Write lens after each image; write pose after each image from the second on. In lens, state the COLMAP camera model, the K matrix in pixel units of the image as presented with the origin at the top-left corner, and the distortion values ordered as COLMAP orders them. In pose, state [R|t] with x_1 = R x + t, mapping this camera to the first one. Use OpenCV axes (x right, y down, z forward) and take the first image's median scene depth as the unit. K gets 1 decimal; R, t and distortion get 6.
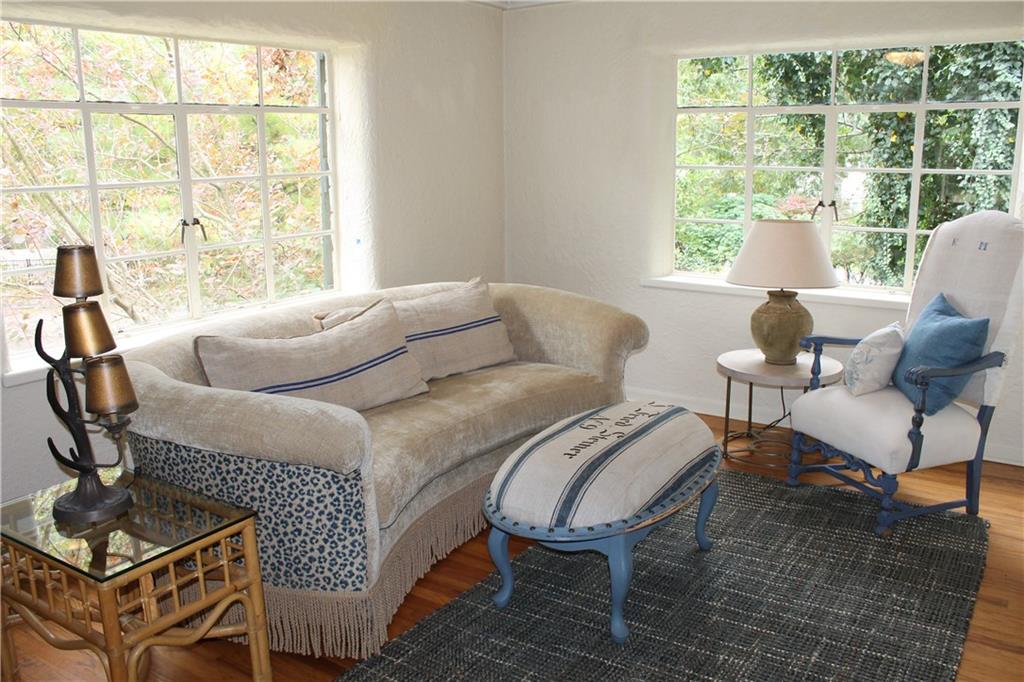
lens RADIAL K [[867.5, 0, 522.3], [0, 867.5, 343.9], [0, 0, 1]] dist [-0.170909, 0.159262]
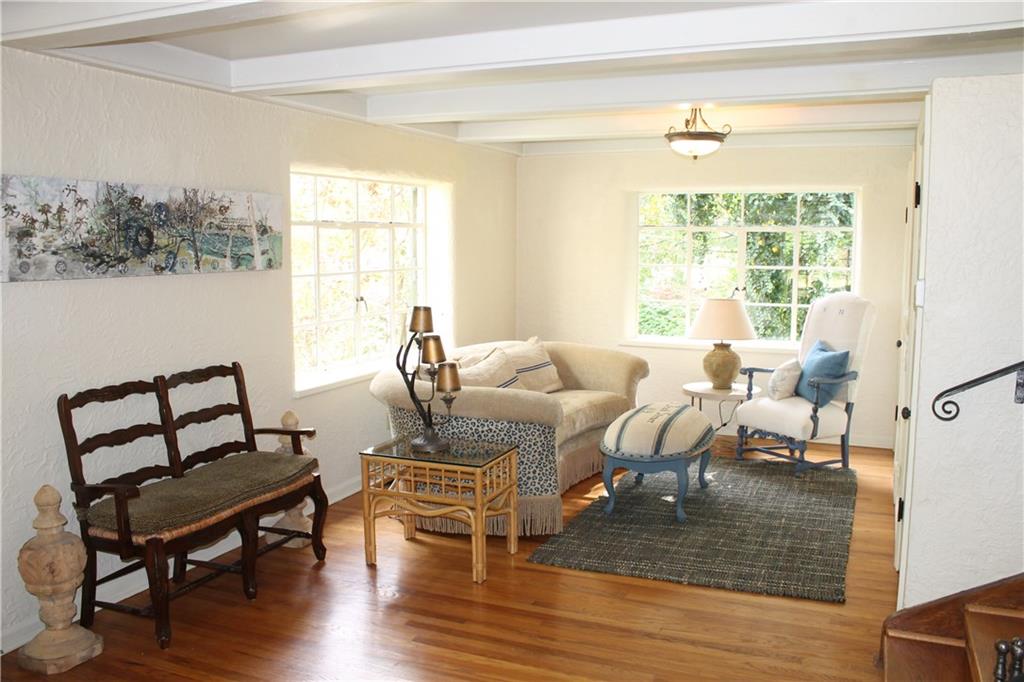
lens RADIAL K [[867.5, 0, 522.3], [0, 867.5, 343.9], [0, 0, 1]] dist [-0.170909, 0.159262]
pose [[0.983101, -0.009368, 0.182822, -0.424254], [0.028341, 0.994438, -0.101443, 0.109321], [-0.180855, 0.104910, 0.977898, -0.600381]]
